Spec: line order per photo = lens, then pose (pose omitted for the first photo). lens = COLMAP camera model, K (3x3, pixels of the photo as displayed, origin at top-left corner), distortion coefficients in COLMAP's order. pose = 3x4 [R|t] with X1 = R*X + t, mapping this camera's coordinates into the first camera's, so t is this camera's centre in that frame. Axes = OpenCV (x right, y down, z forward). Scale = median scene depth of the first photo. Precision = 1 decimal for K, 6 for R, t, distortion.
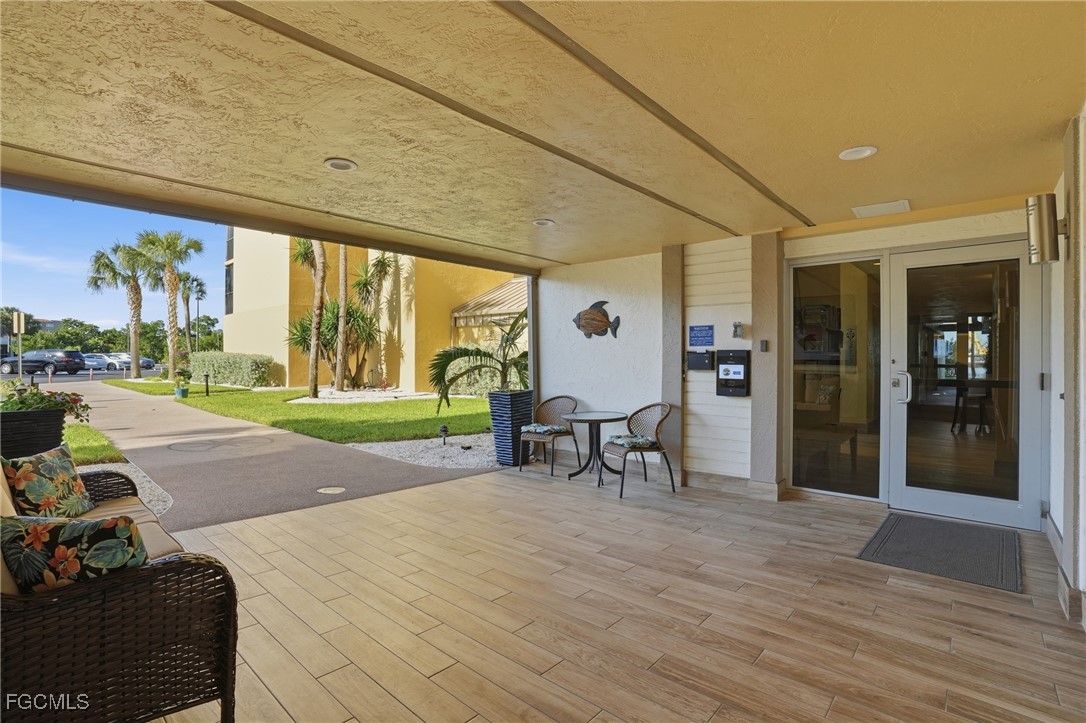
lens RADIAL K [[514.9, 0, 542.5], [0, 514.9, 359.9], [0, 0, 1]] dist [-0.001144, -0.000024]
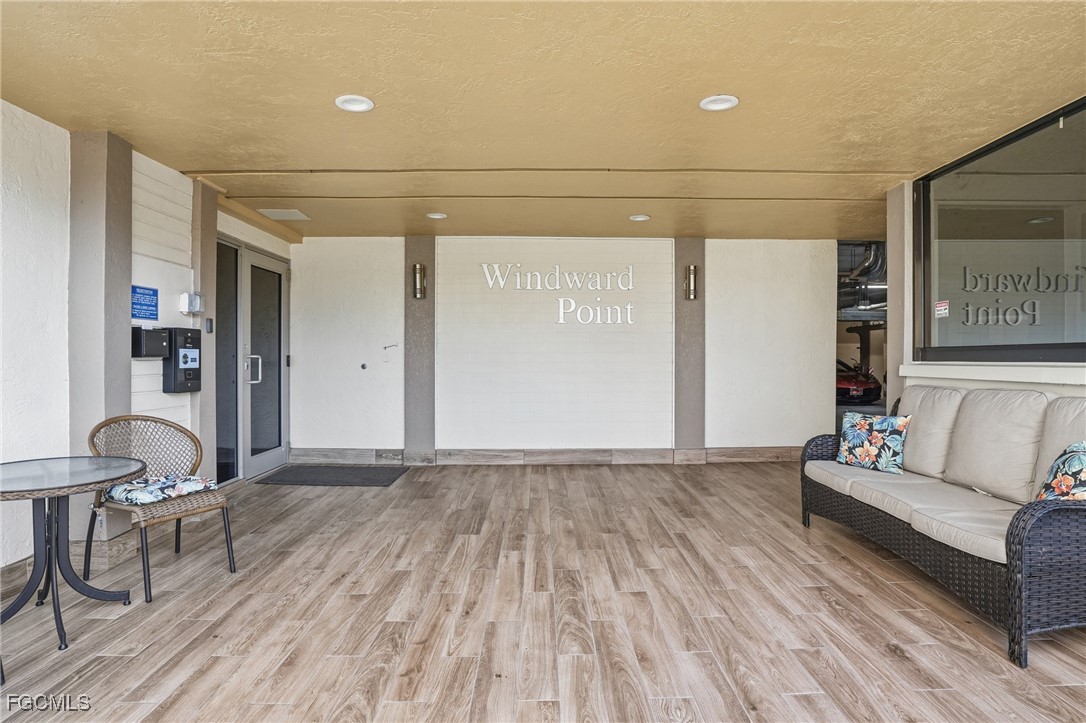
lens RADIAL K [[604.8, 0, 542.3], [0, 604.8, 357.1], [0, 0, 1]] dist [-0.002025, -0.000473]
pose [[-0.672153, -0.003345, 0.740405, -0.623074], [0.000326, 0.999988, 0.004814, 0.017679], [-0.740412, 0.003477, -0.672144, 1.250206]]
